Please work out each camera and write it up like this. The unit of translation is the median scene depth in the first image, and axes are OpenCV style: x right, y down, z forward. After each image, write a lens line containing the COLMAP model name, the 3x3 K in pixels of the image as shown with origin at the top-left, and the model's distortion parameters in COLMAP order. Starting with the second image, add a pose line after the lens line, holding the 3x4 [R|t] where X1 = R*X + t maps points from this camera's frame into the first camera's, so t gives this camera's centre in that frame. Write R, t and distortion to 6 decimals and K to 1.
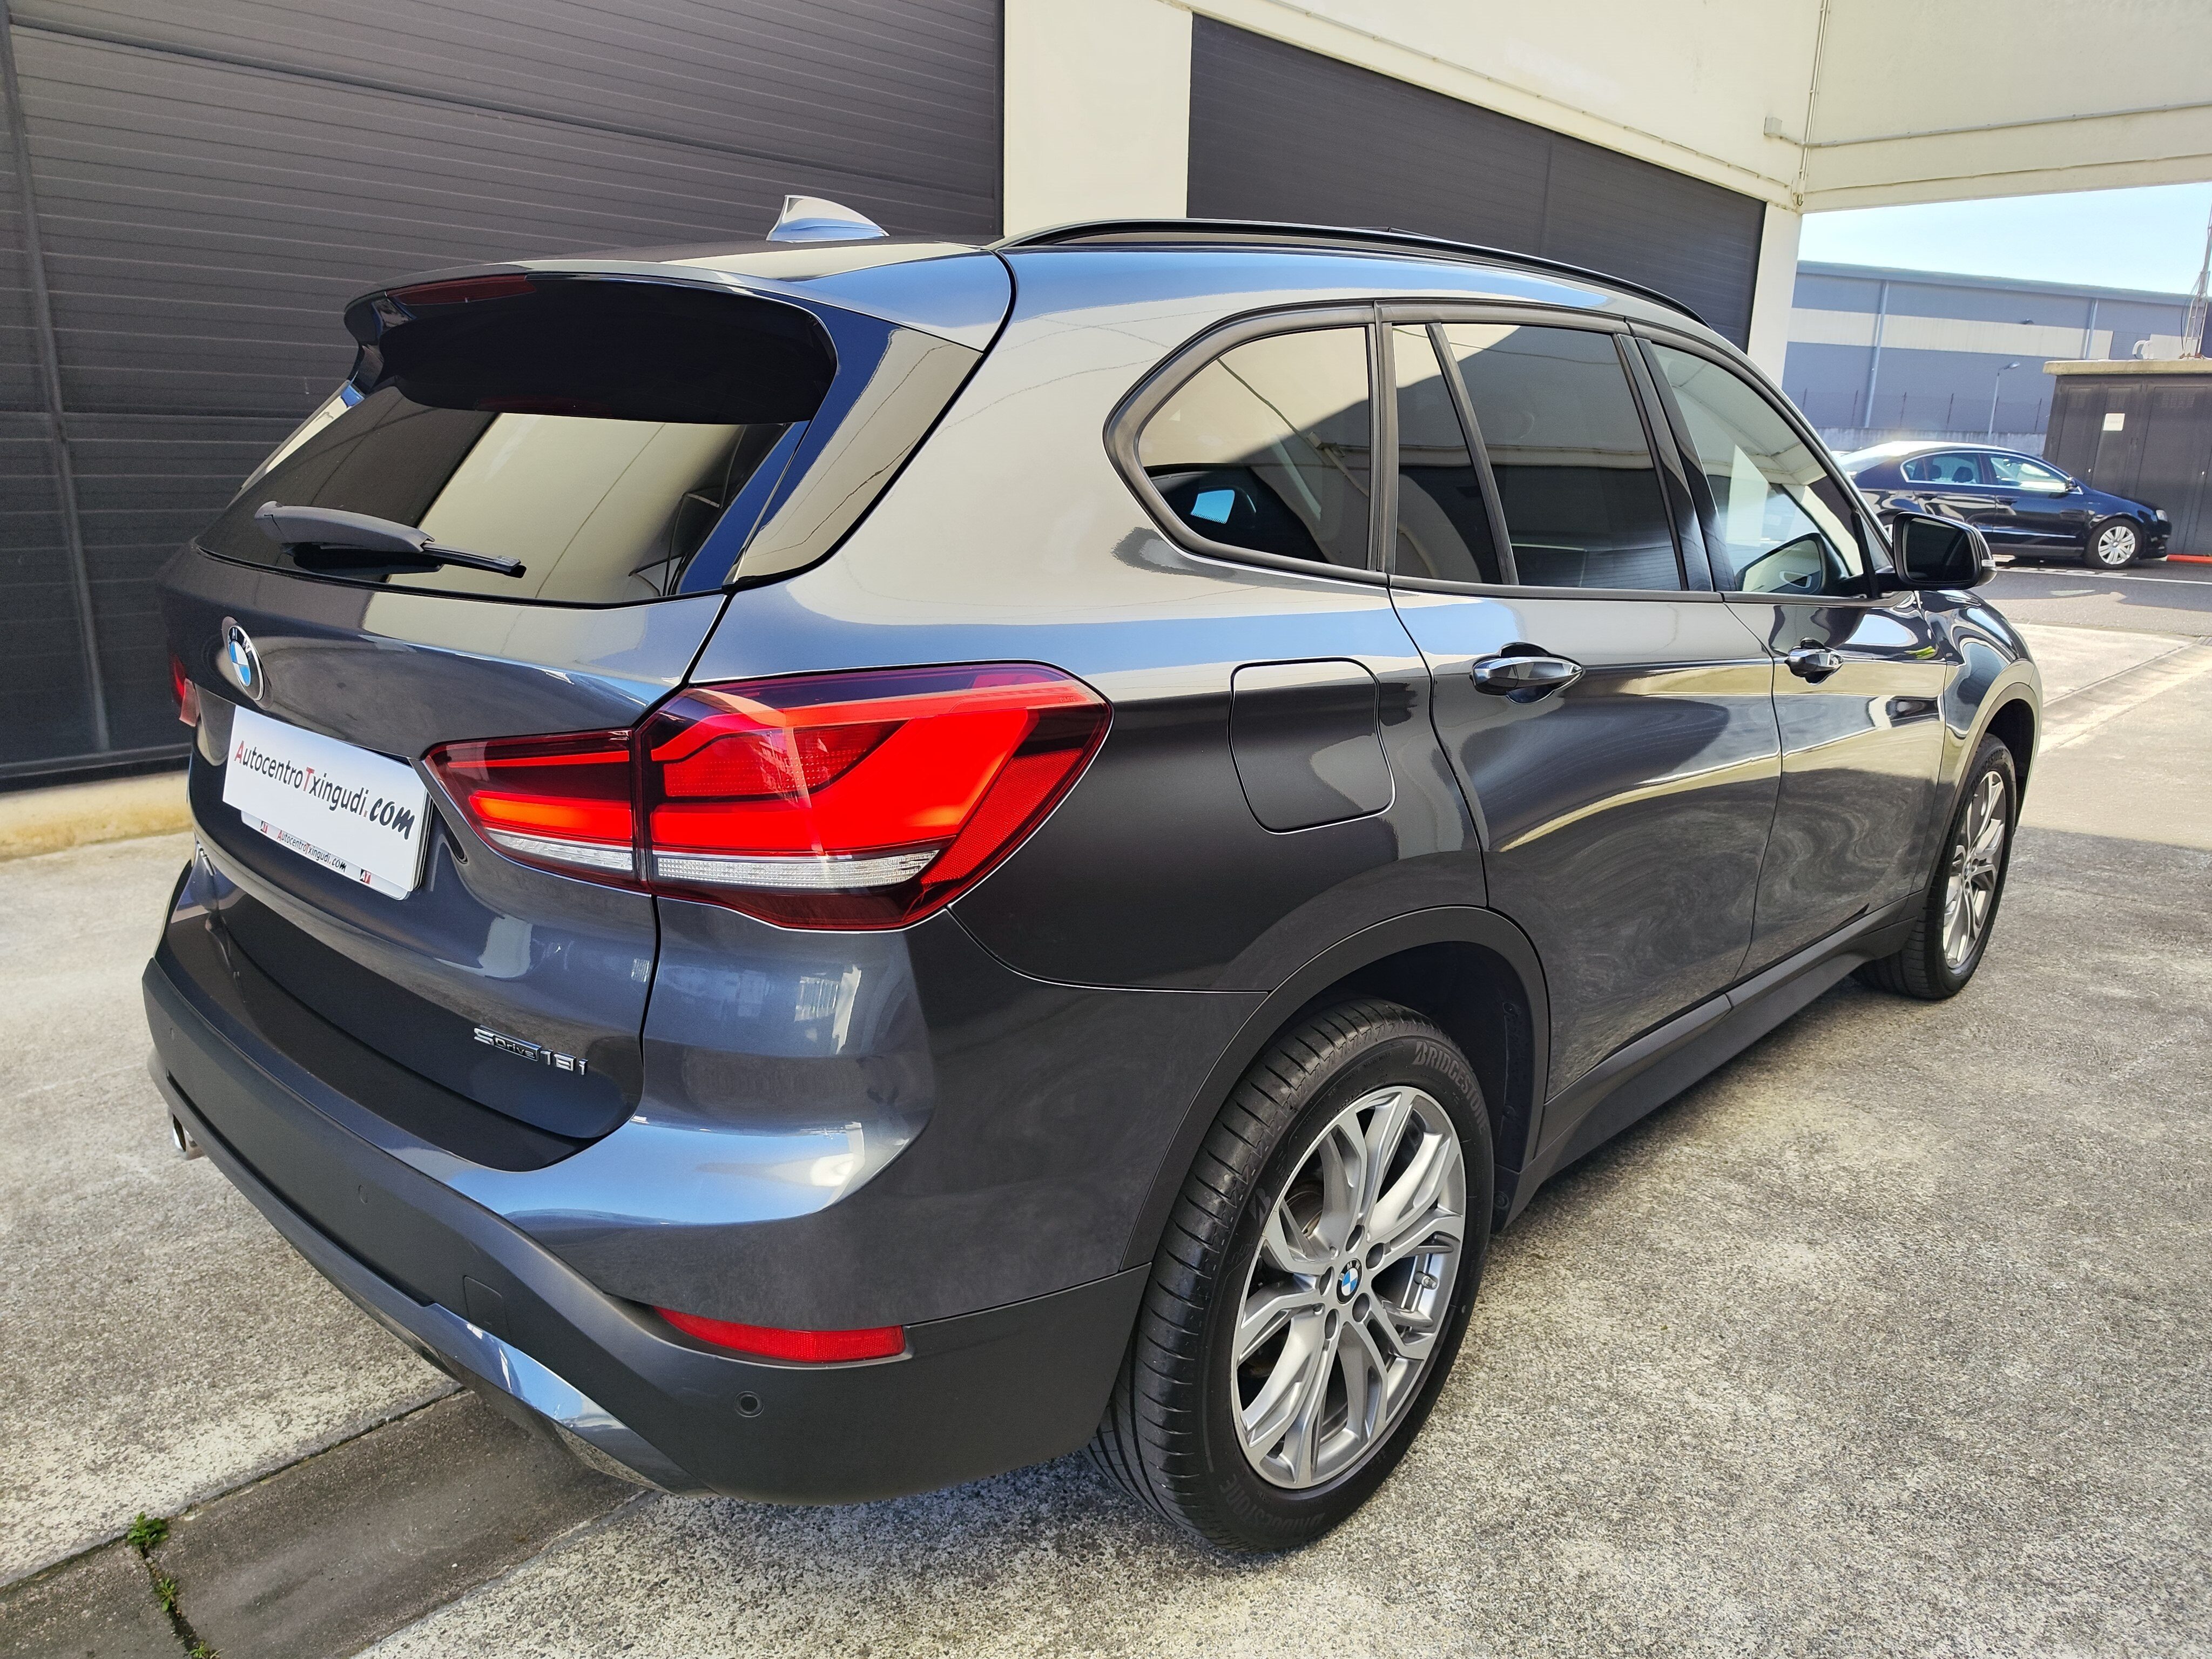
lens RADIAL K [[1530.6, 0, 1101.9], [0, 1530.6, 823.2], [0, 0, 1]] dist [-0.000932, -0.010124]
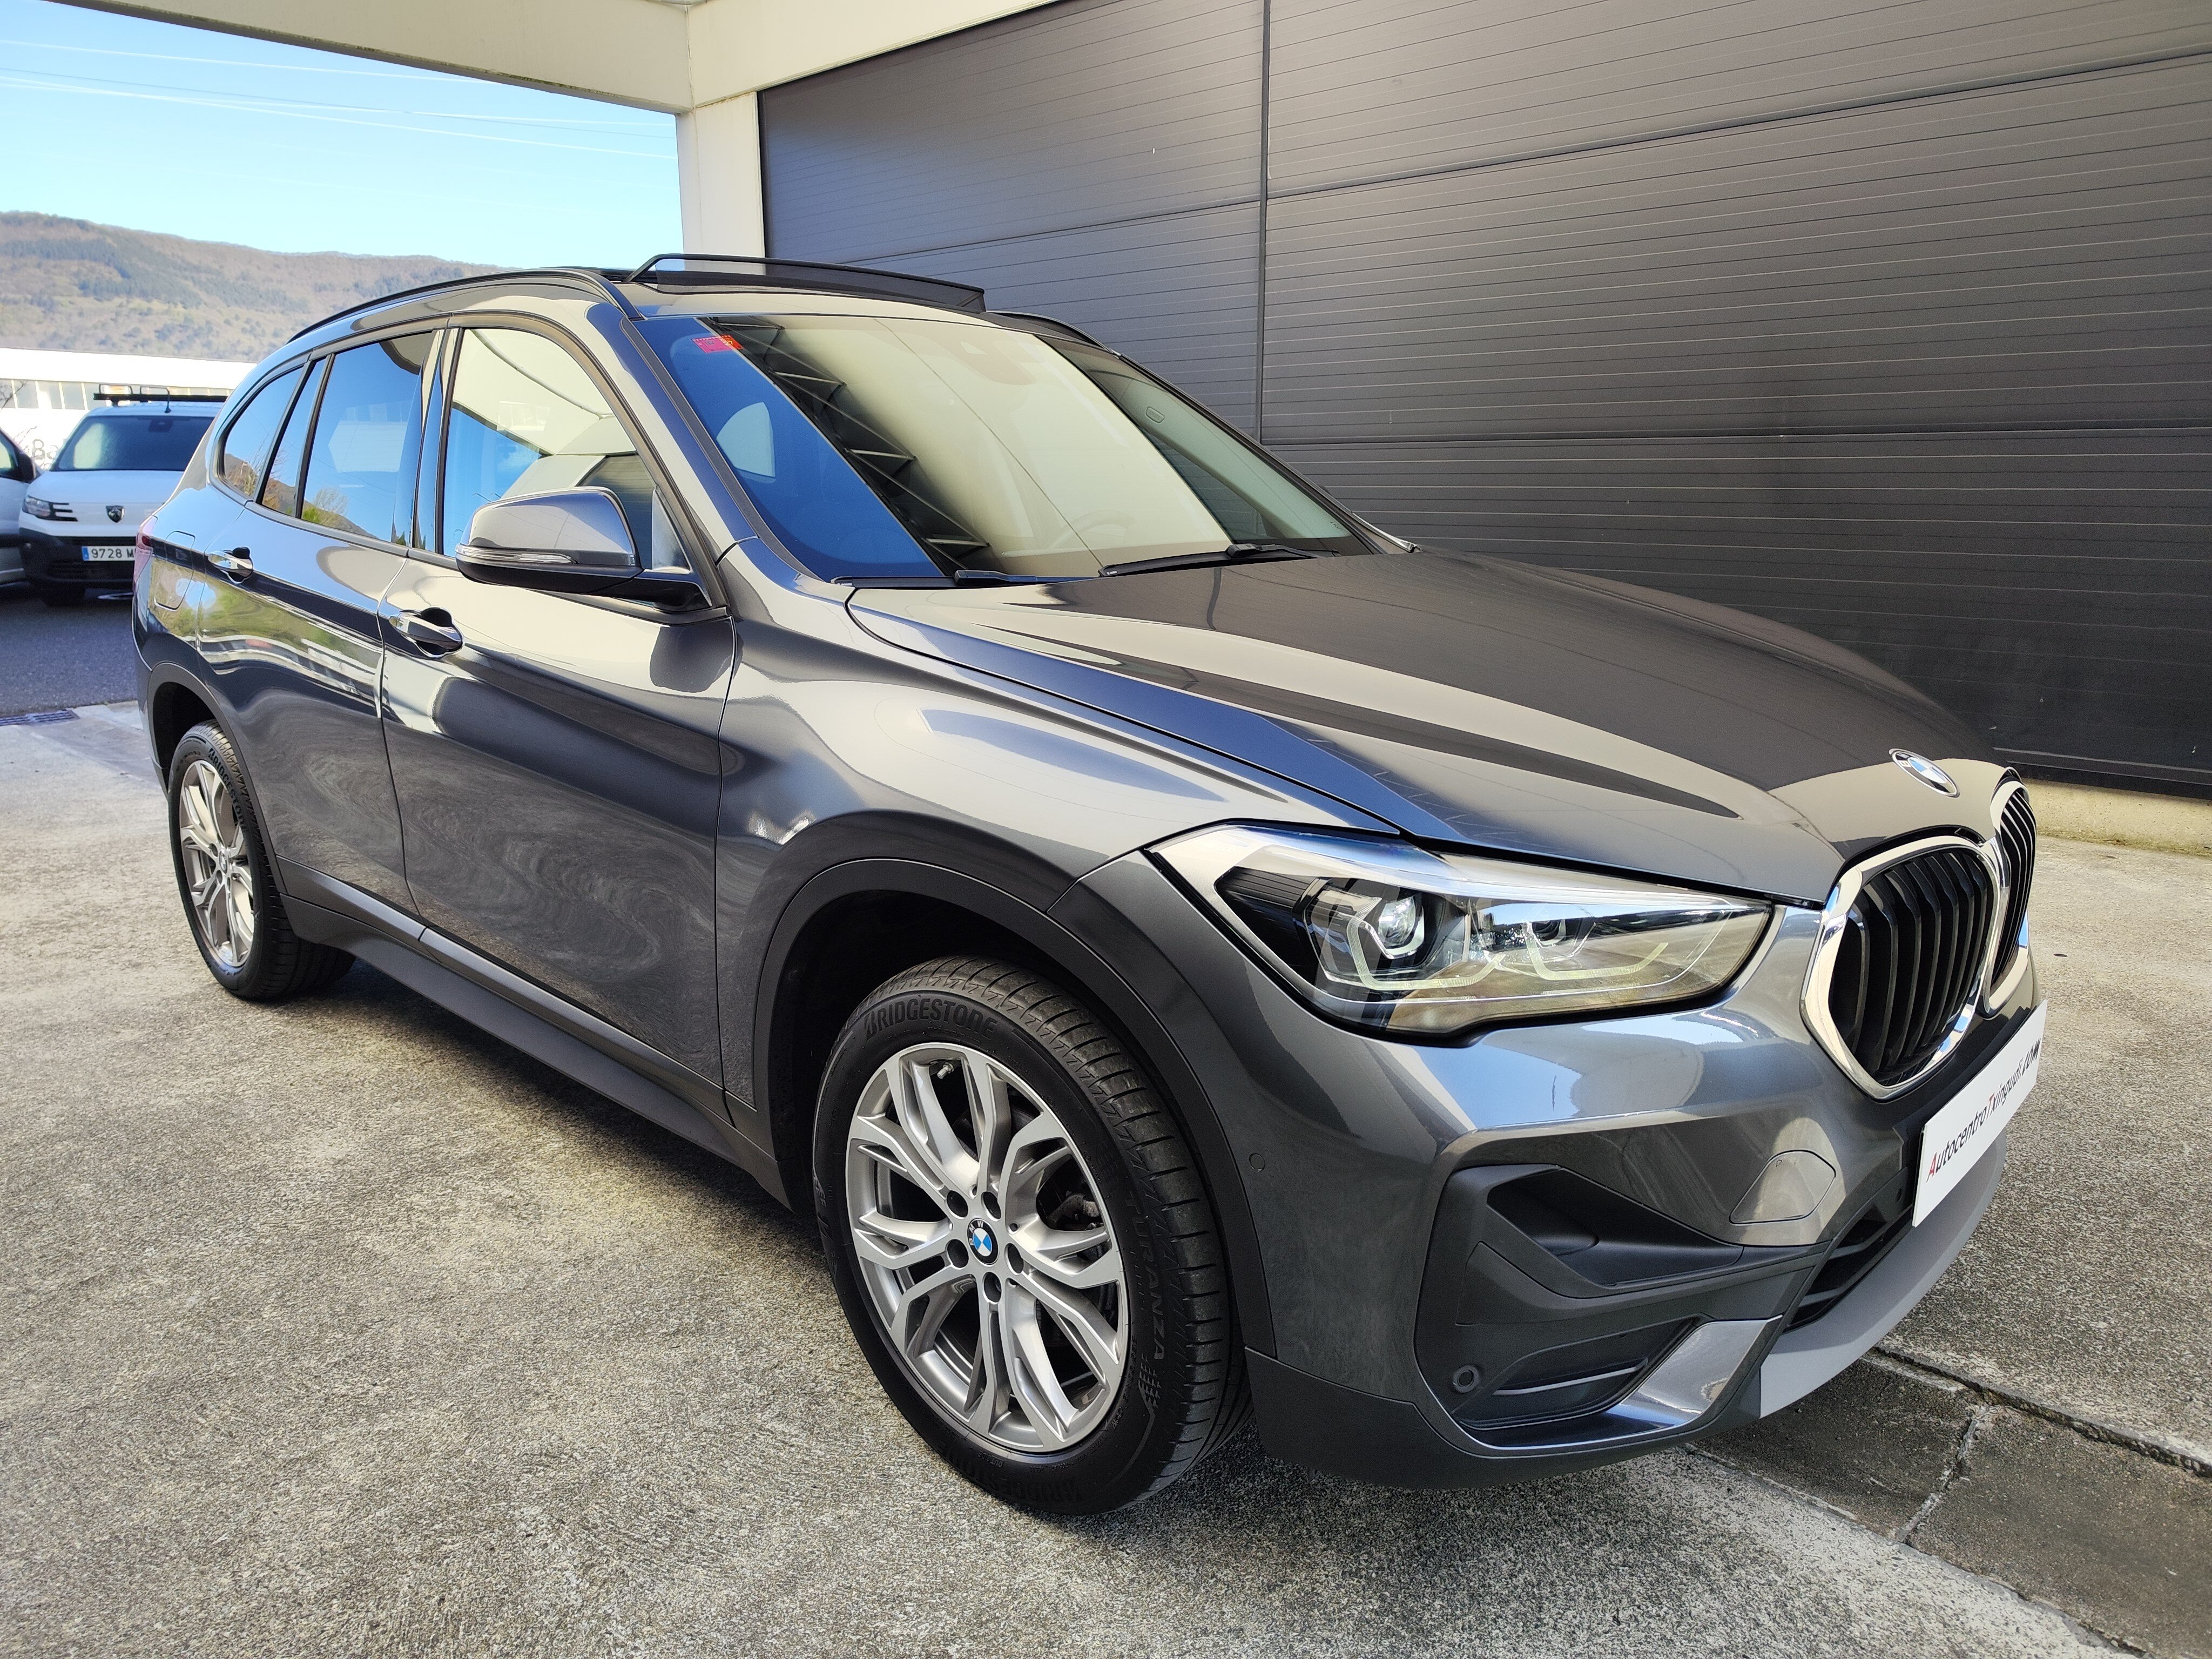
lens RADIAL K [[1530.6, 0, 1101.9], [0, 1530.6, 823.2], [0, 0, 1]] dist [-0.000932, -0.010124]
pose [[-0.001815, 0.211025, -0.977479, 0.981684], [-0.244228, 0.947787, 0.205068, -0.198483], [0.969716, 0.239100, 0.049818, 0.950724]]
